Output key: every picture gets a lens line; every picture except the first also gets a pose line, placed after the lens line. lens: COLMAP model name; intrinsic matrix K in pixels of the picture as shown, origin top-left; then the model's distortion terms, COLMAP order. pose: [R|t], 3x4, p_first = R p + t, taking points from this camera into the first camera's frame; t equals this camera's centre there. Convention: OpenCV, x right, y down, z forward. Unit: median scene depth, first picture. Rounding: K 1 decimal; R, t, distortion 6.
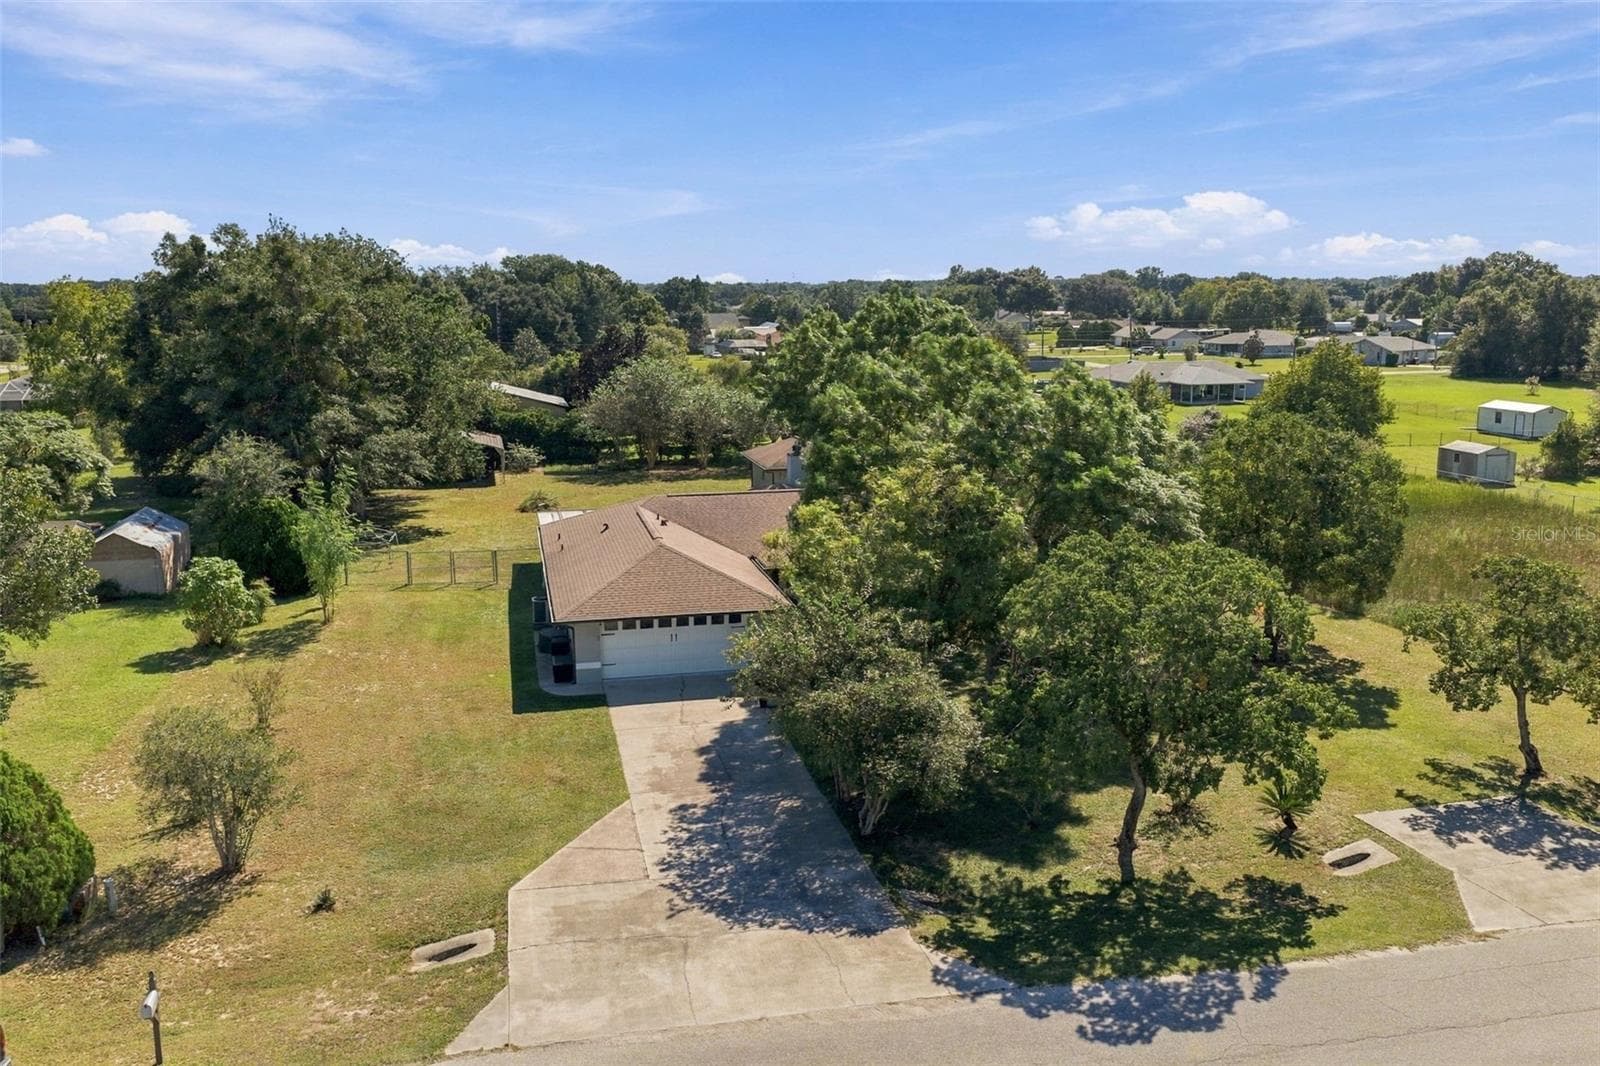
lens RADIAL K [[1324.8, 0, 800.0], [0, 1324.8, 533.0], [0, 0, 1]] dist [0.025884, -0.043268]
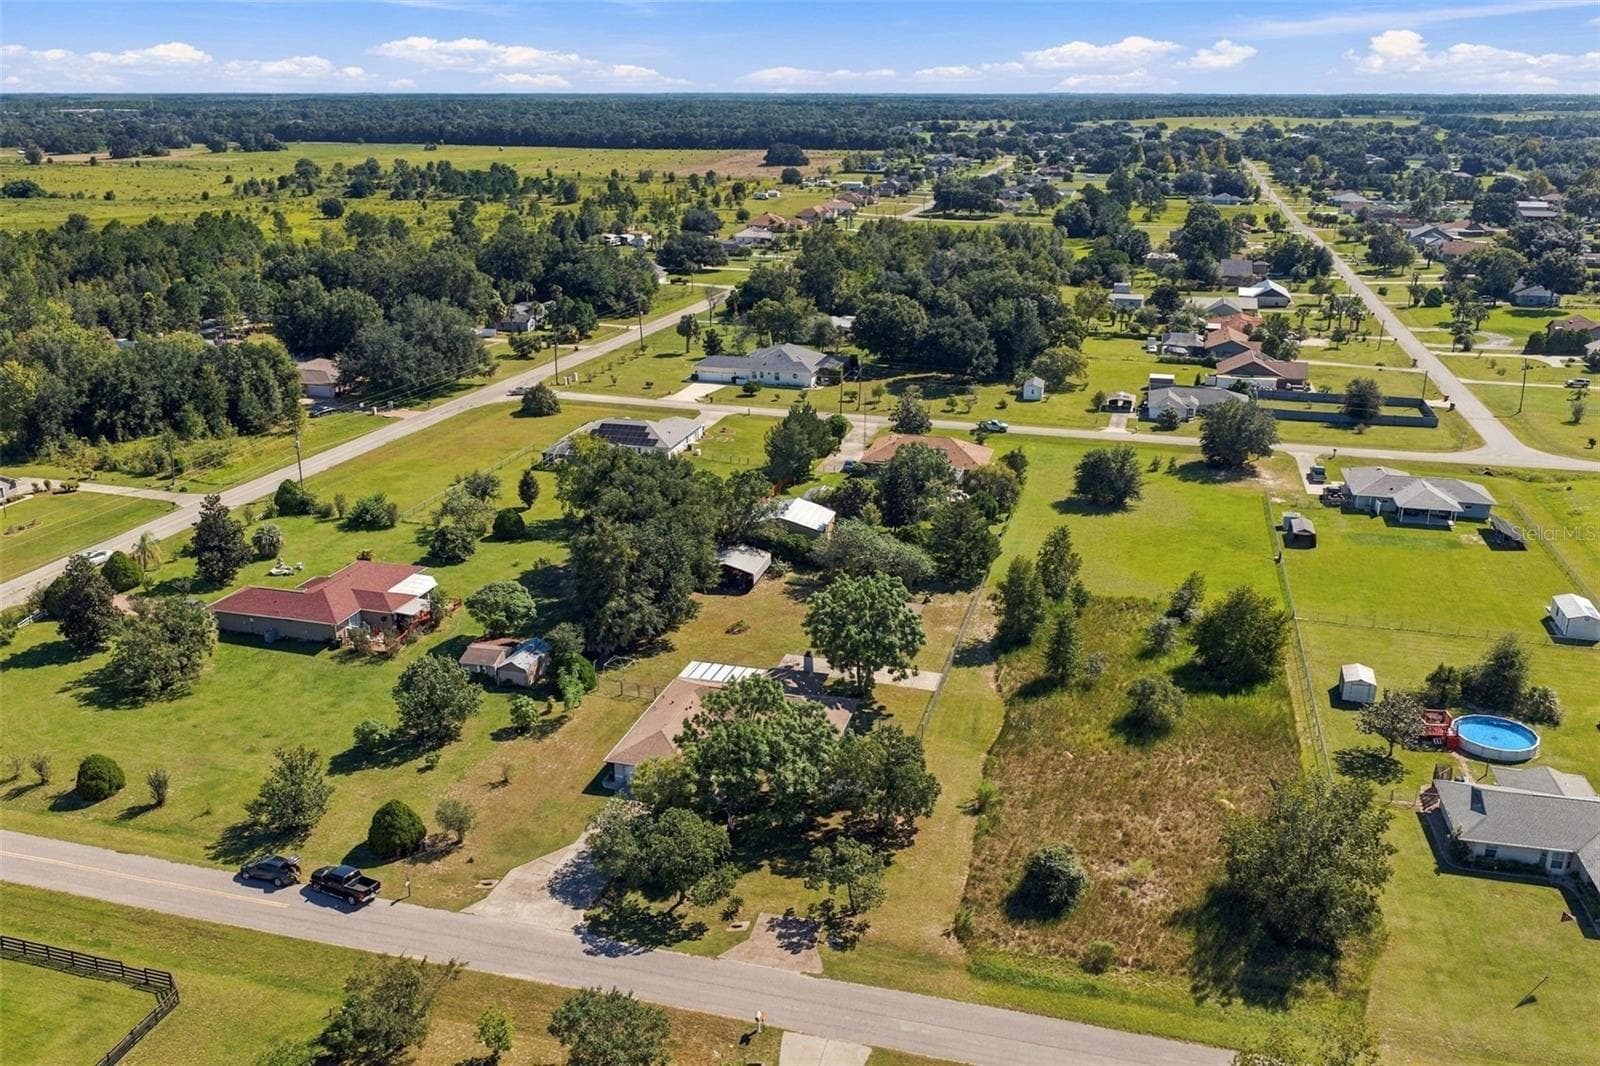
lens RADIAL K [[1324.8, 0, 800.0], [0, 1324.8, 533.0], [0, 0, 1]] dist [0.025884, -0.043268]
pose [[0.883759, 0.150865, -0.442955, 1.904163], [-0.088909, 0.983496, 0.157580, -1.251703], [0.459418, -0.099880, 0.882587, -1.717801]]
